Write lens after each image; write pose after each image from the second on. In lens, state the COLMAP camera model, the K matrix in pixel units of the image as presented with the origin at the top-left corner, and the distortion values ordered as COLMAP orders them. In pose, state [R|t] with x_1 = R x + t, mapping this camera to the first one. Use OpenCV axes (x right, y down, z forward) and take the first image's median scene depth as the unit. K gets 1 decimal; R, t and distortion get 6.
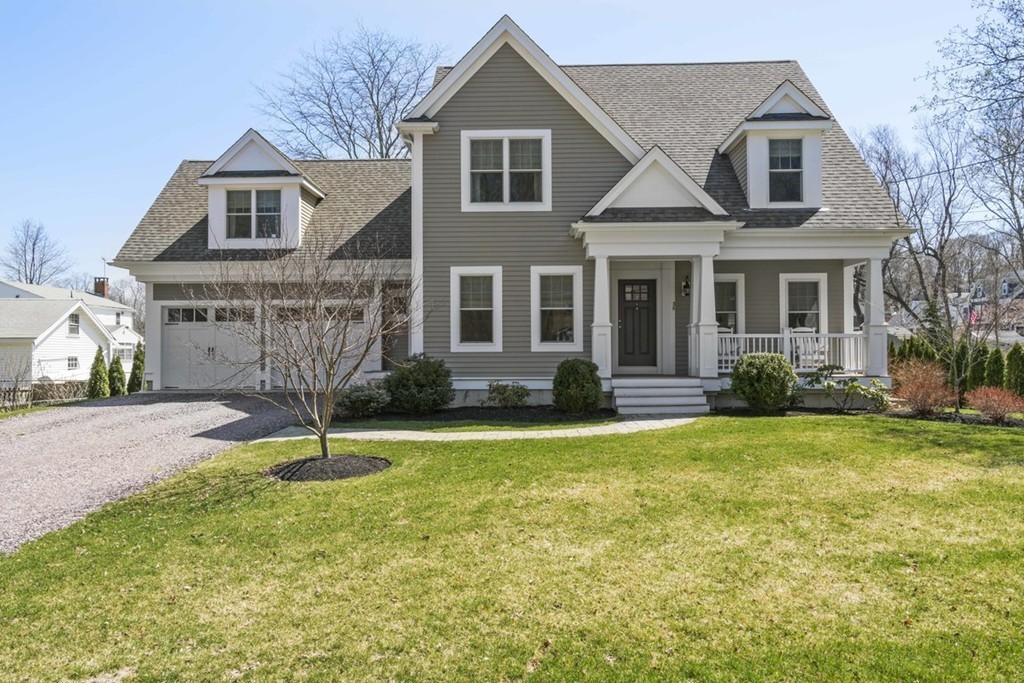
lens RADIAL K [[775.1, 0, 503.3], [0, 775.1, 346.7], [0, 0, 1]] dist [0.027090, -0.001441]
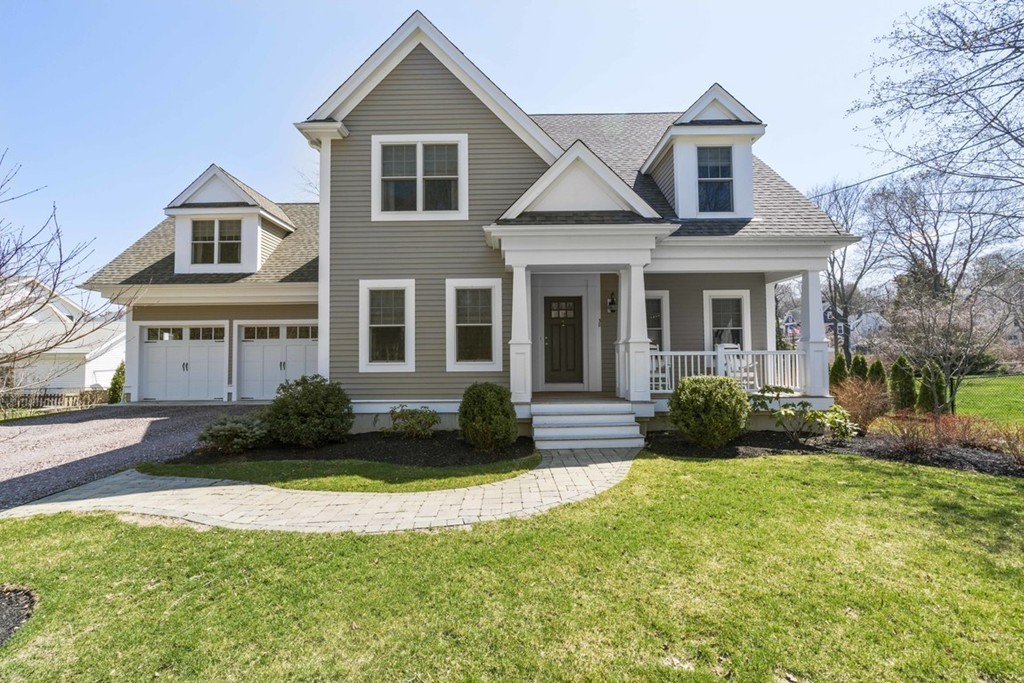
lens RADIAL K [[453.9, 0, 507.0], [0, 453.9, 343.5], [0, 0, 1]] dist [-0.003059, 0.000827]
pose [[0.999777, -0.003496, 0.020846, 0.096418], [0.003950, 0.999755, -0.021764, -0.014815], [-0.020765, 0.021842, 0.999546, 0.457228]]
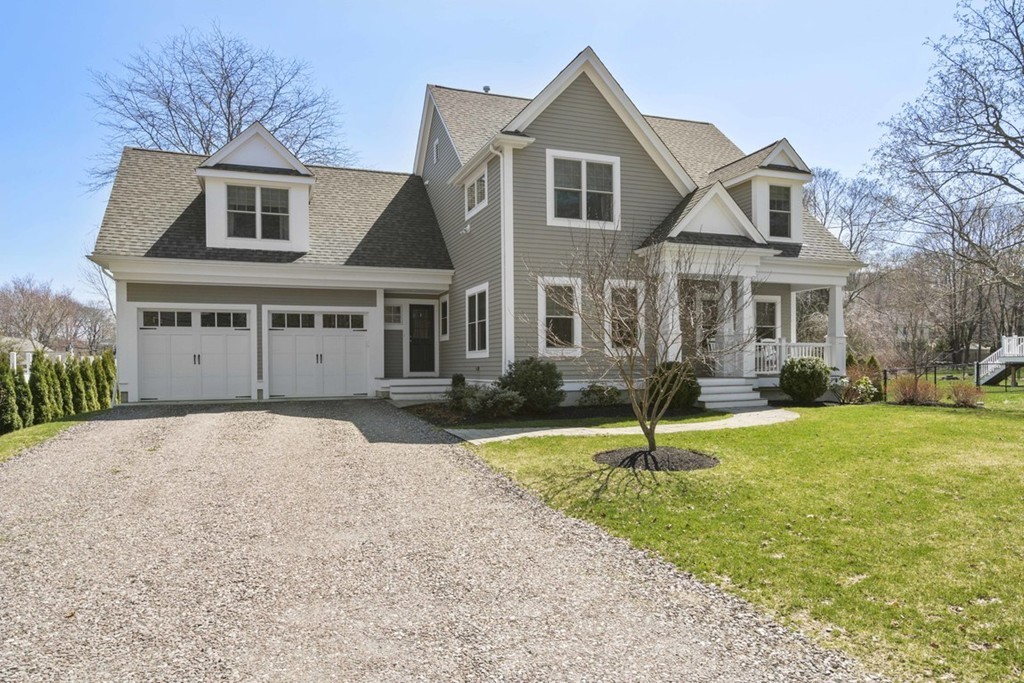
lens RADIAL K [[688.3, 0, 497.3], [0, 688.3, 380.8], [0, 0, 1]] dist [0.011119, 0.001070]
pose [[0.924243, -0.011436, 0.381633, -0.481956], [0.002215, 0.999695, 0.024593, 0.016696], [-0.381798, -0.021885, 0.923987, 0.145401]]
